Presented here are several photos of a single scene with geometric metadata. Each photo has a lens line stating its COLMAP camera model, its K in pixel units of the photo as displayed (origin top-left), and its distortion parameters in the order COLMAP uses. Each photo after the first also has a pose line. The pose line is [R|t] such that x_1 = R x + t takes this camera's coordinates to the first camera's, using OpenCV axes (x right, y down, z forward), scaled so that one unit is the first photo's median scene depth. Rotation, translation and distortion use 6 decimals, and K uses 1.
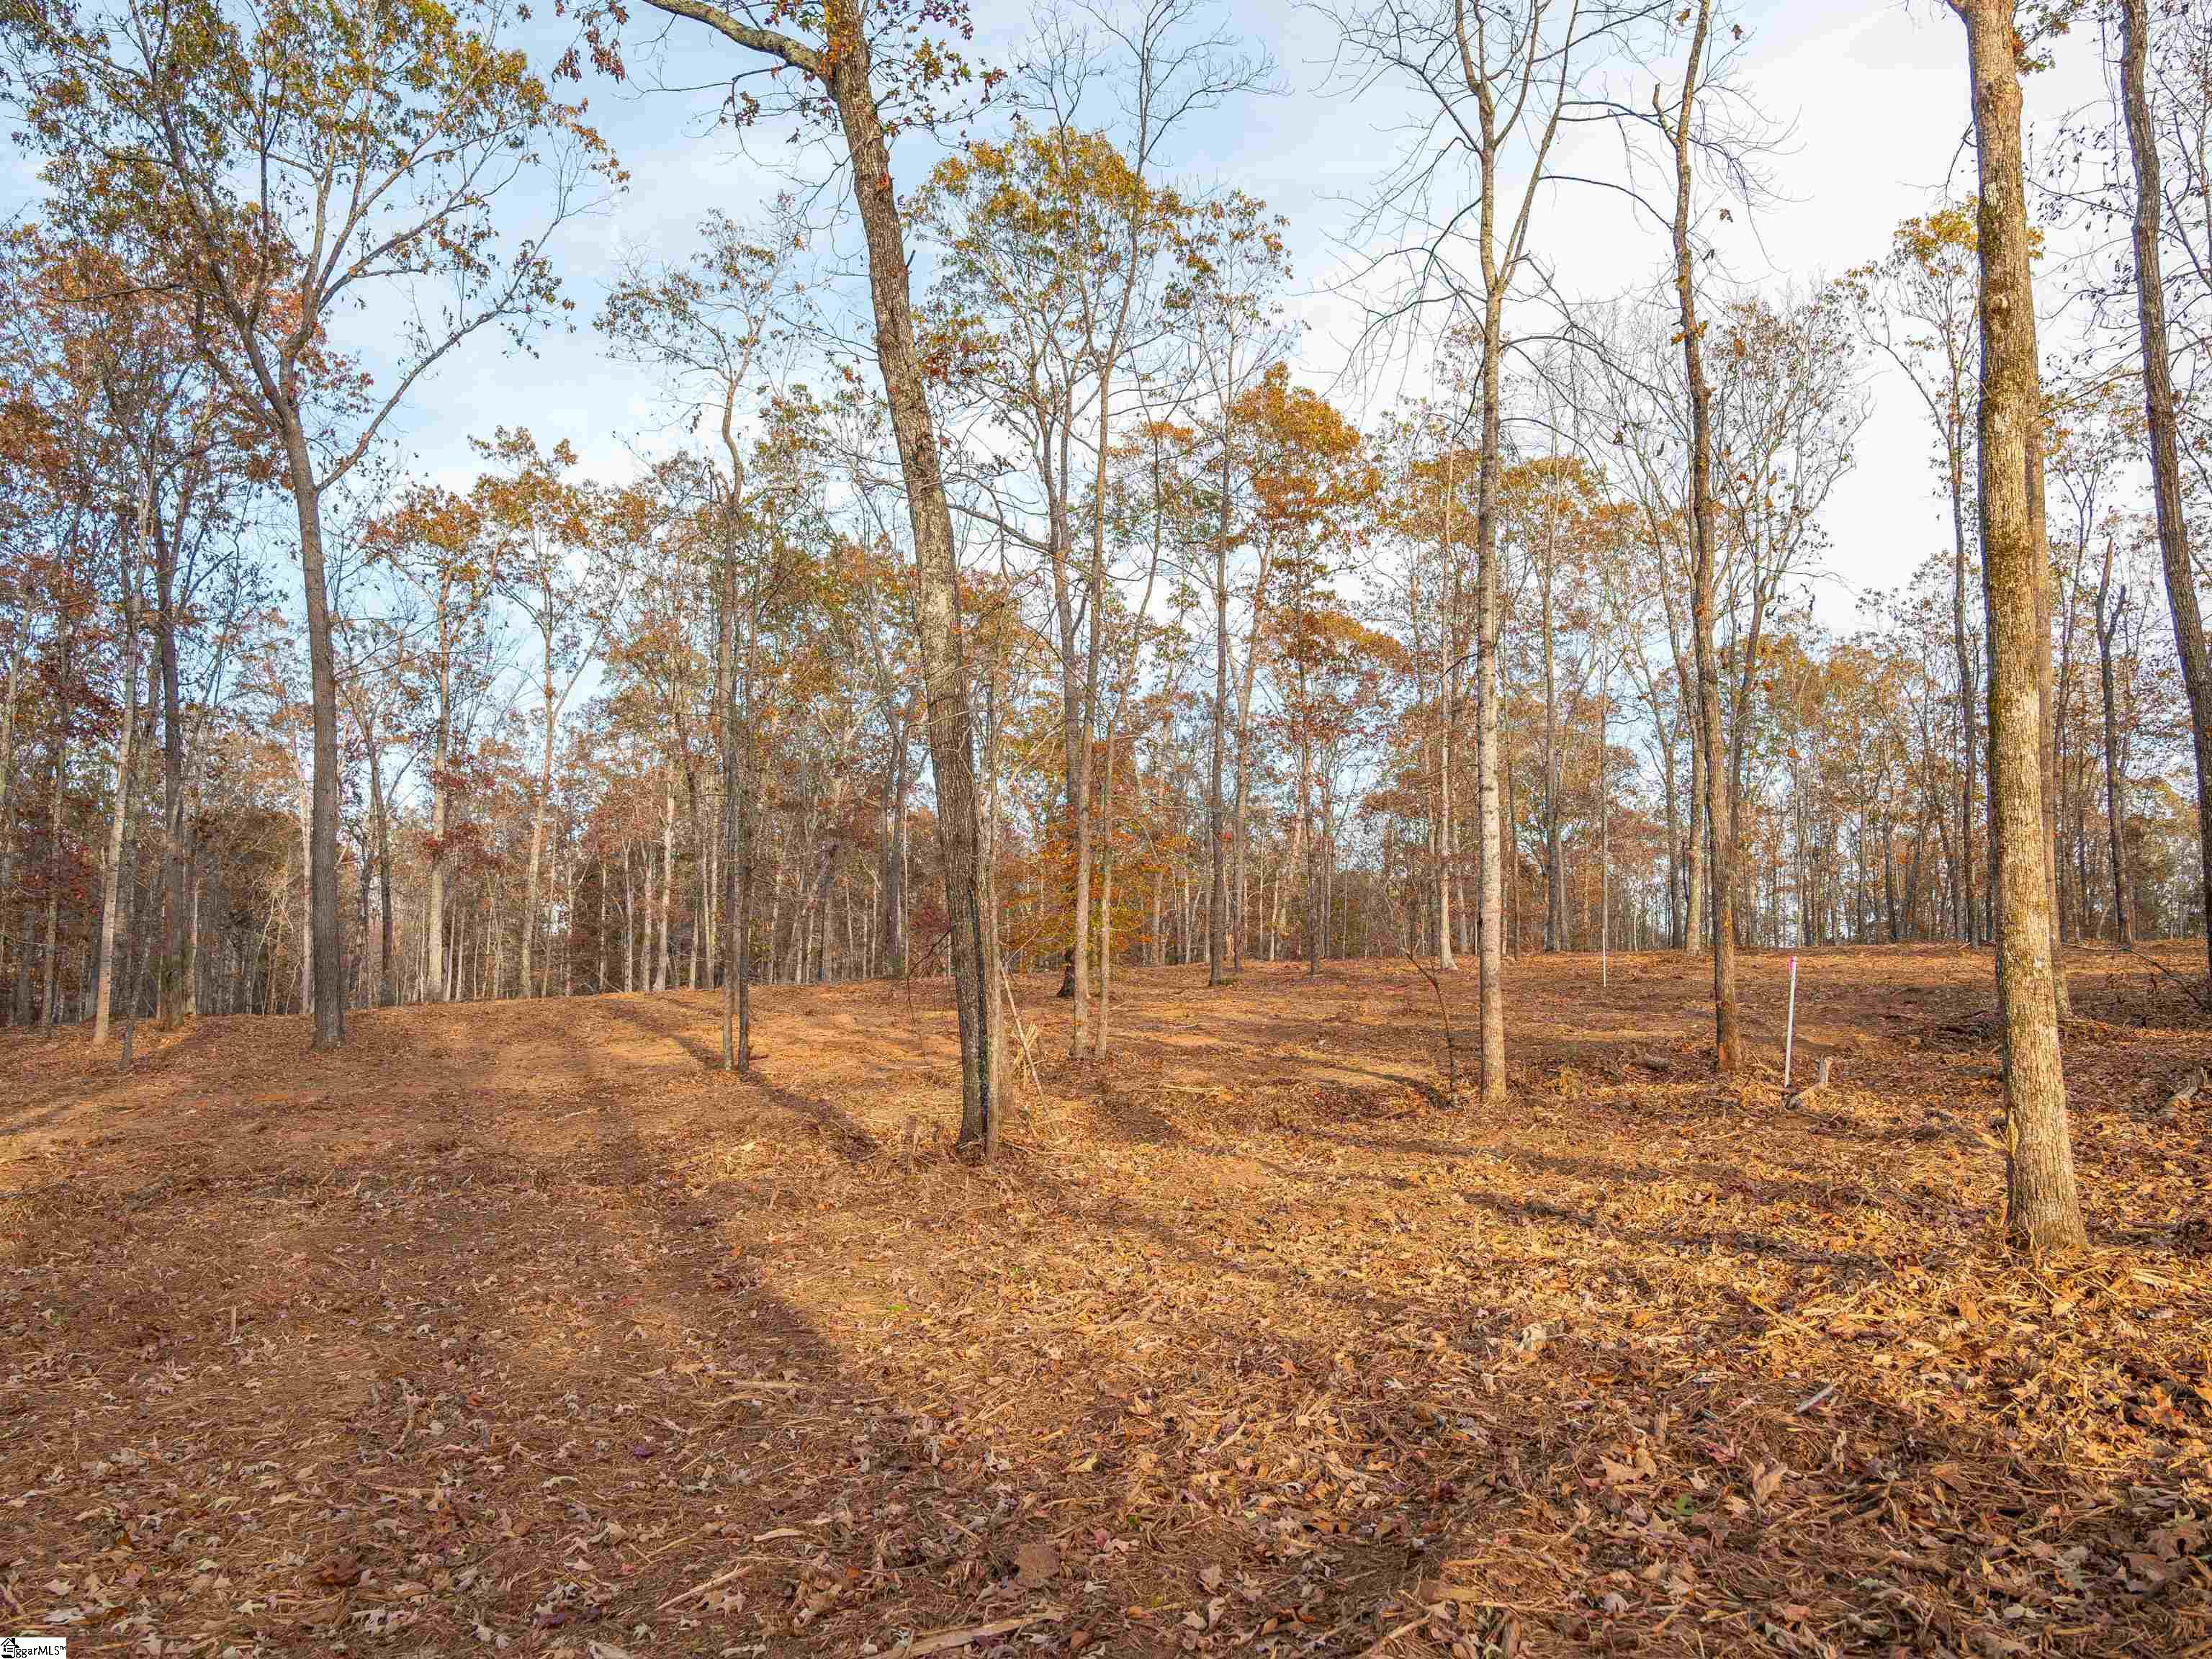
lens RADIAL K [[1777.2, 0, 1106.0], [0, 1777.2, 829.5], [0, 0, 1]] dist [-0.004050, 0.008702]
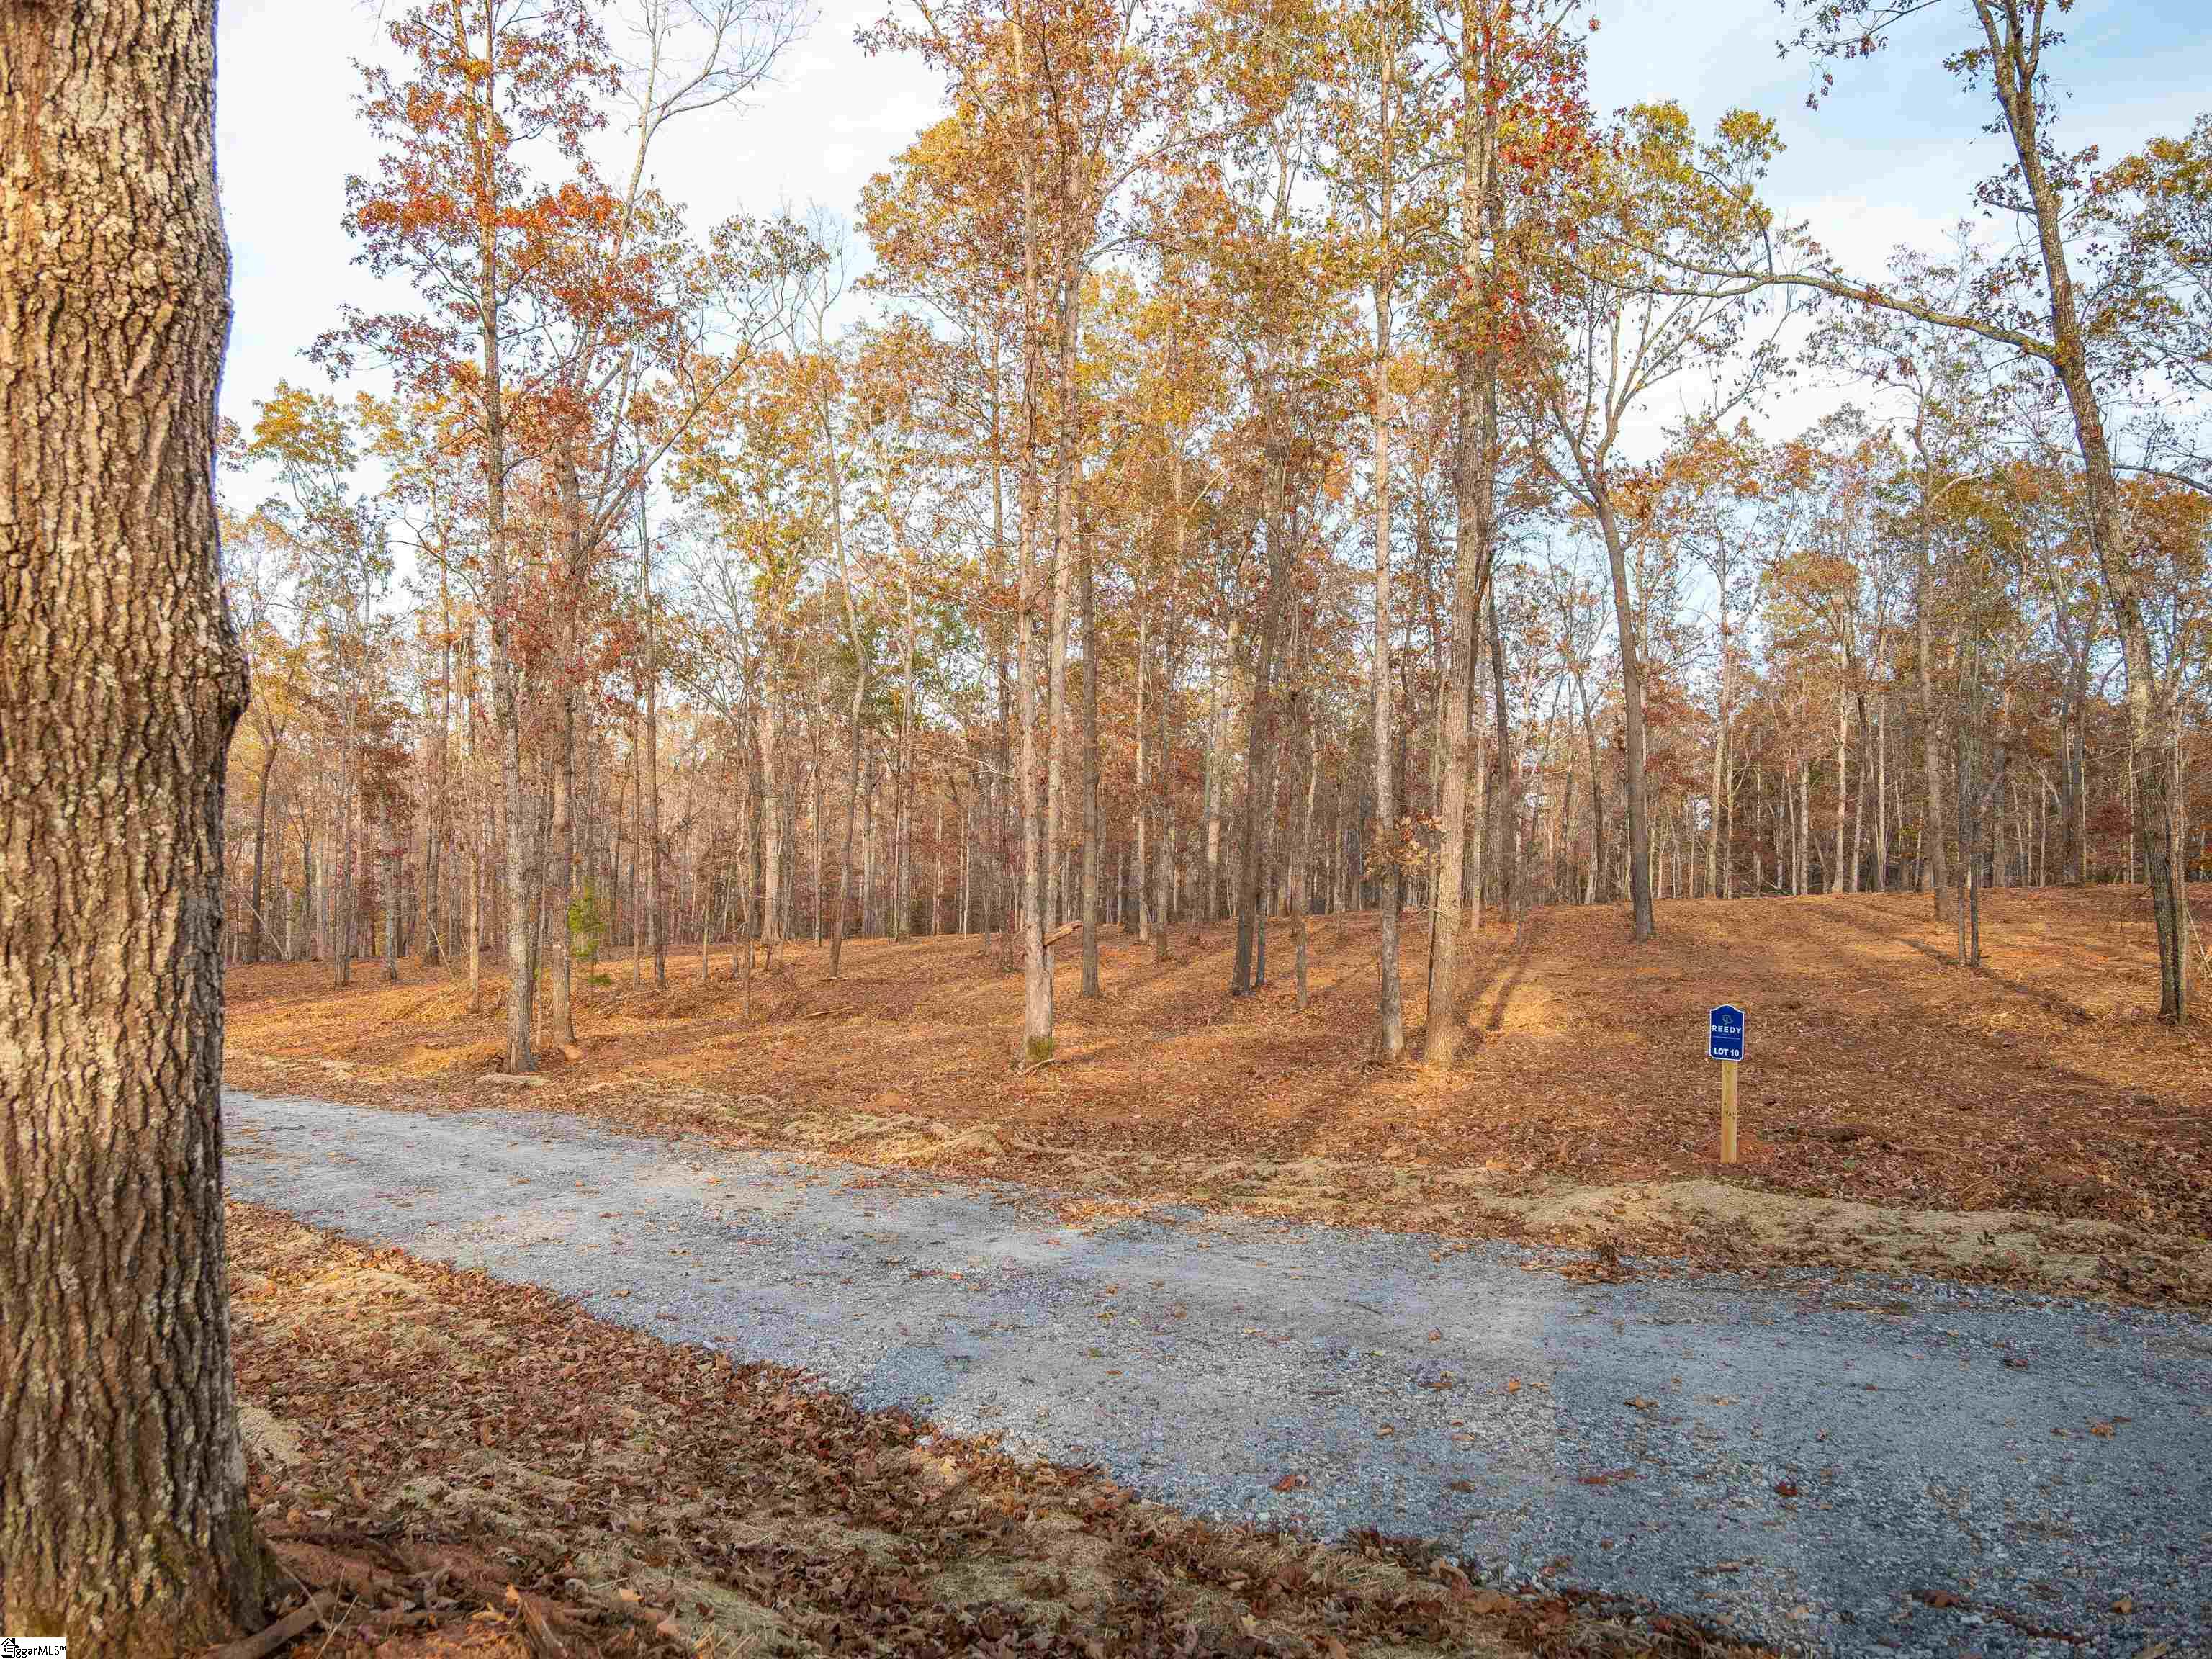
lens RADIAL K [[1777.2, 0, 1106.0], [0, 1777.2, 829.5], [0, 0, 1]] dist [-0.004050, 0.008702]
pose [[0.820203, -0.009282, -0.571997, 0.019591], [0.044845, 0.997835, 0.048112, -0.038908], [0.570312, -0.065112, 0.818843, -0.292739]]
